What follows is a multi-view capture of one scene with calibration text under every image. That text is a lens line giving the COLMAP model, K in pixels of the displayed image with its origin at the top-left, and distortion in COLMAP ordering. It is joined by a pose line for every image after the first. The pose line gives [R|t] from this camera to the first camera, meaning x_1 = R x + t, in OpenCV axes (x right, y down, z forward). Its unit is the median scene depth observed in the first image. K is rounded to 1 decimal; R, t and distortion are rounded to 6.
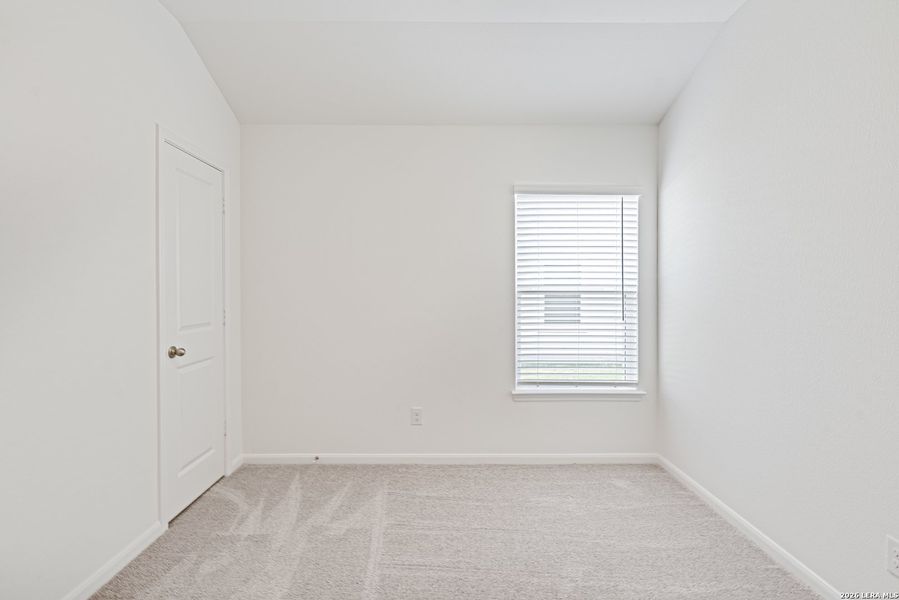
lens RADIAL K [[427.9, 0, 450.2], [0, 427.9, 295.4], [0, 0, 1]] dist [-0.000782, 0.000639]
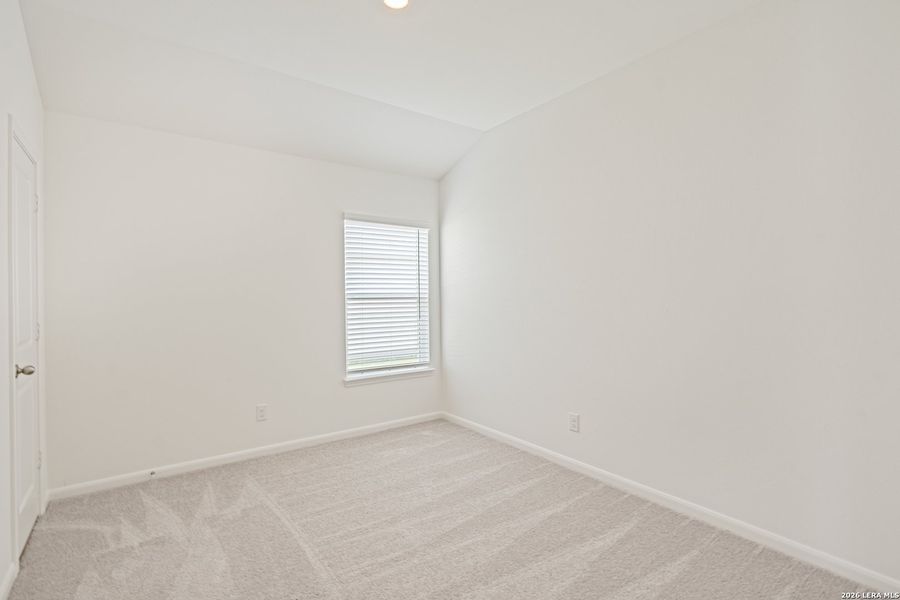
lens RADIAL K [[426.0, 0, 446.4], [0, 426.0, 299.7], [0, 0, 1]] dist [-0.000706, 0.000460]
pose [[0.813873, -0.012555, 0.580908, -0.336124], [0.016109, 0.999870, -0.000959, 0.000117], [-0.580820, 0.010138, 0.813969, -0.176864]]
